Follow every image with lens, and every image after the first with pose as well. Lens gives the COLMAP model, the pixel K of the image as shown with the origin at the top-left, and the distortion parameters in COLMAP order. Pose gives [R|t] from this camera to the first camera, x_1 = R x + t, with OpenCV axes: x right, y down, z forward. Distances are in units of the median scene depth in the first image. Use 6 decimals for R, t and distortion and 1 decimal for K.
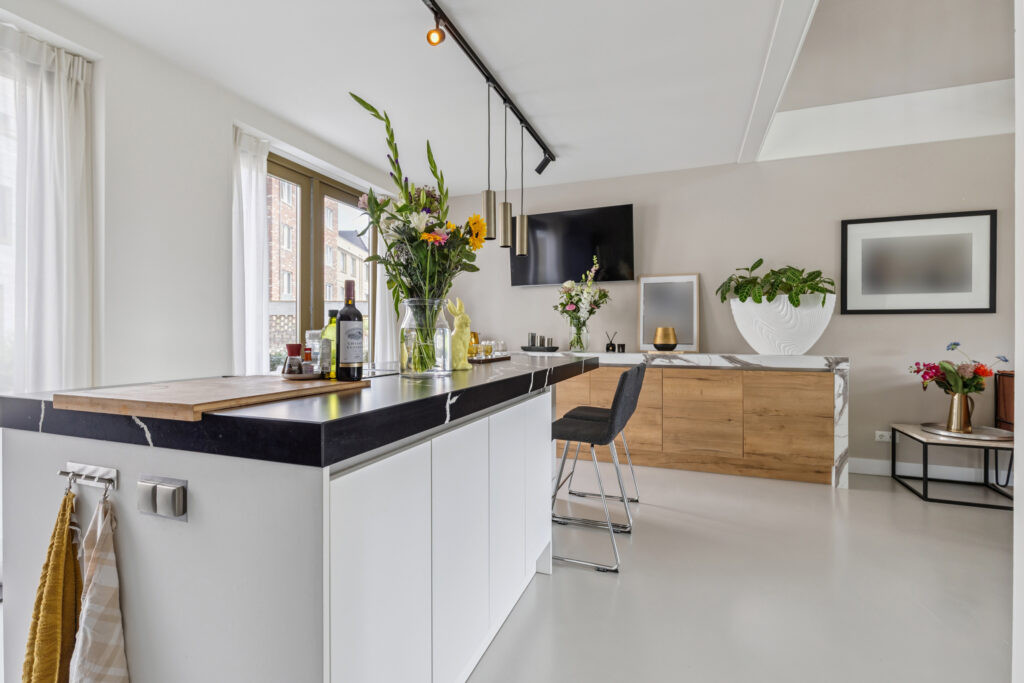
lens RADIAL K [[469.4, 0, 515.2], [0, 469.4, 337.0], [0, 0, 1]] dist [0.007282, -0.002526]
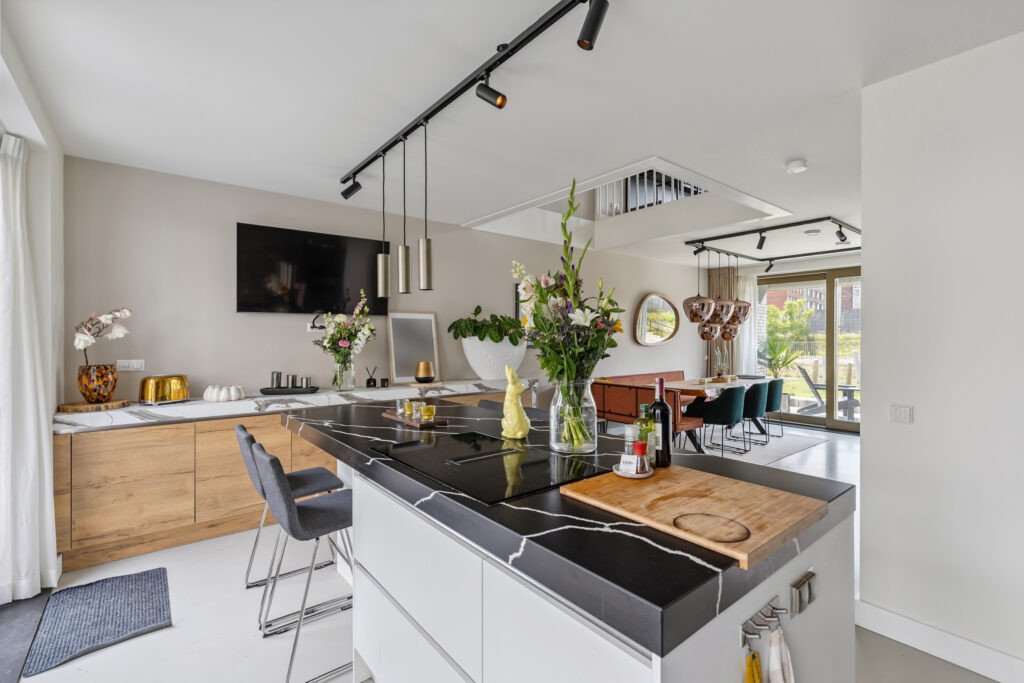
lens RADIAL K [[469.4, 0, 509.6], [0, 469.4, 341.3], [0, 0, 1]] dist [0.007282, -0.002526]
pose [[0.513131, -0.010820, 0.858242, -0.579847], [0.004203, 0.999940, 0.010093, -0.086055], [-0.858300, -0.001572, 0.513146, 0.280470]]
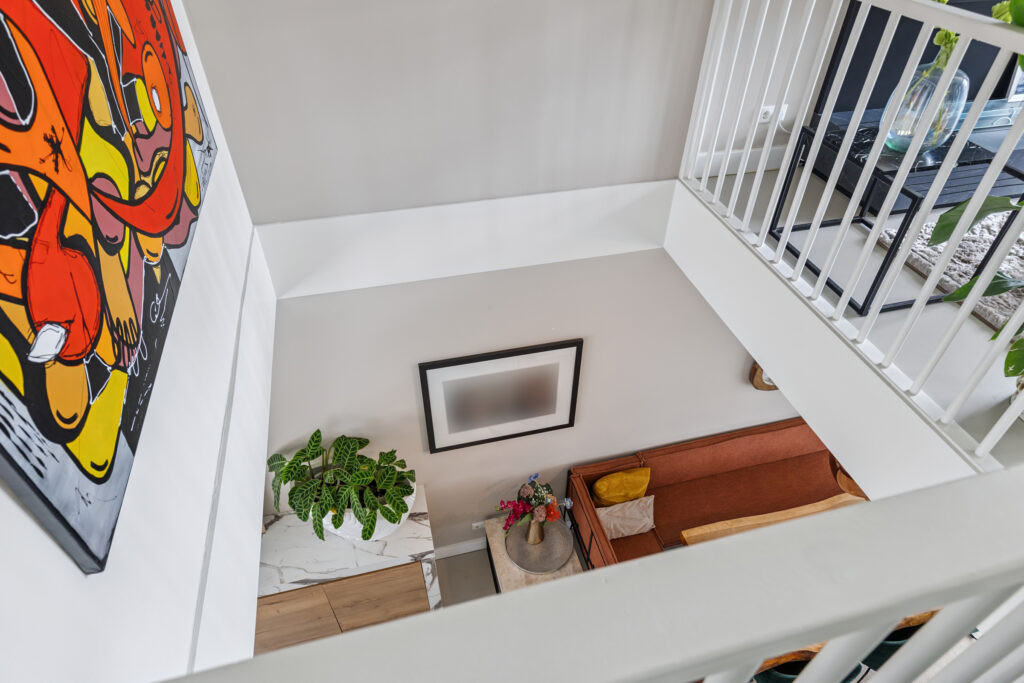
lens RADIAL K [[605.9, 0, 516.0], [0, 605.9, 340.0], [0, 0, 1]] dist [-0.001675, -0.000296]
pose [[0.820539, -0.367356, 0.437910, 0.450069], [-0.005768, 0.760765, 0.649001, -0.875354], [-0.571561, -0.535057, 0.622119, 0.401850]]
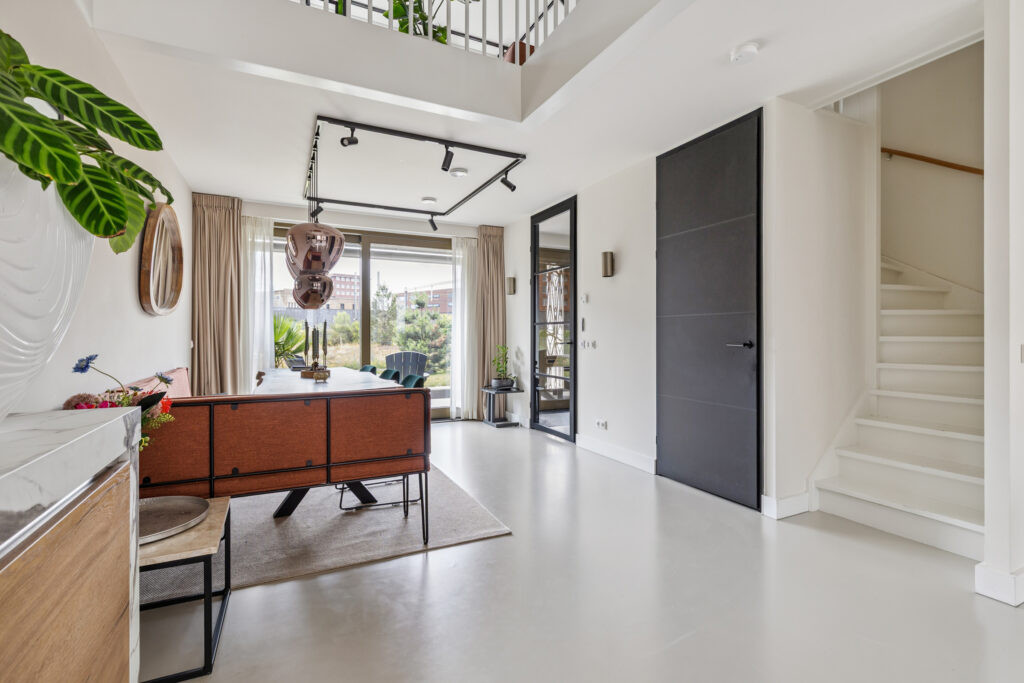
lens RADIAL K [[486.0, 0, 510.9], [0, 486.0, 335.0], [0, 0, 1]] dist [-0.005074, 0.000059]
pose [[-0.726906, -0.000393, 0.686736, 0.243172], [0.001342, 0.999997, 0.001994, -0.009752], [-0.686735, 0.002371, -0.726904, 0.988044]]
